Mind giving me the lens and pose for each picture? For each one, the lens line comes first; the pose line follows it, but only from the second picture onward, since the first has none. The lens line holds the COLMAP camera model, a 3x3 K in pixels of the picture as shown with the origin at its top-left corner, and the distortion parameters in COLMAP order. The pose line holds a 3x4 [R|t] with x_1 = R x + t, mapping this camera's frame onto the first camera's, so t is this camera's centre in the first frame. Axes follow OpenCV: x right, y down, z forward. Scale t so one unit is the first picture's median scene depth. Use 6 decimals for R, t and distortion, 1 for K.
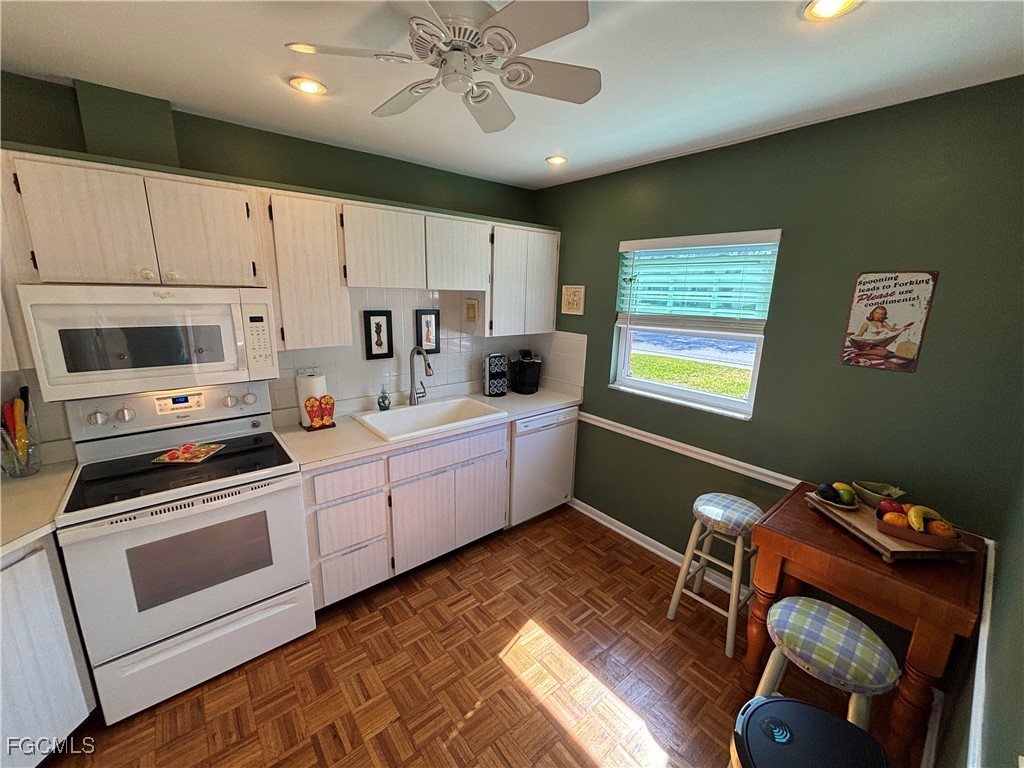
lens RADIAL K [[412.0, 0, 512.3], [0, 412.0, 384.5], [0, 0, 1]] dist [-0.000321, 0.000499]
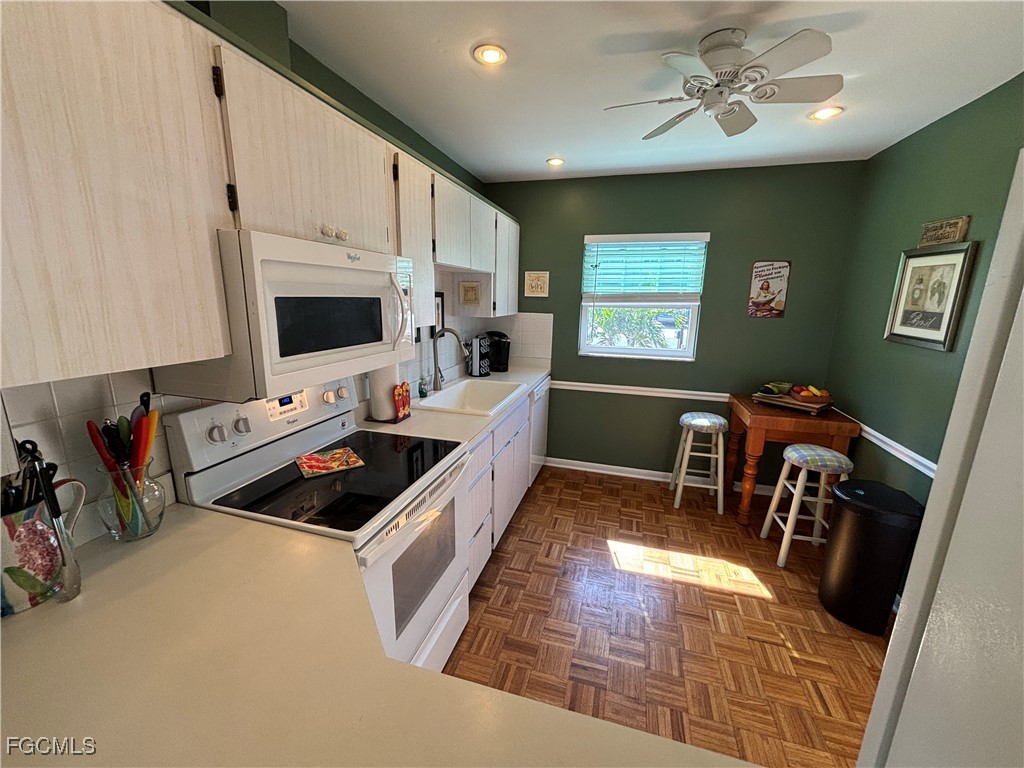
lens RADIAL K [[412.0, 0, 512.4], [0, 412.0, 384.6], [0, 0, 1]] dist [-0.000321, 0.000499]
pose [[0.829011, -0.129003, 0.544150, -0.847737], [0.131465, 0.990717, 0.034586, 0.035892], [-0.543561, 0.042864, 0.838275, 0.123195]]
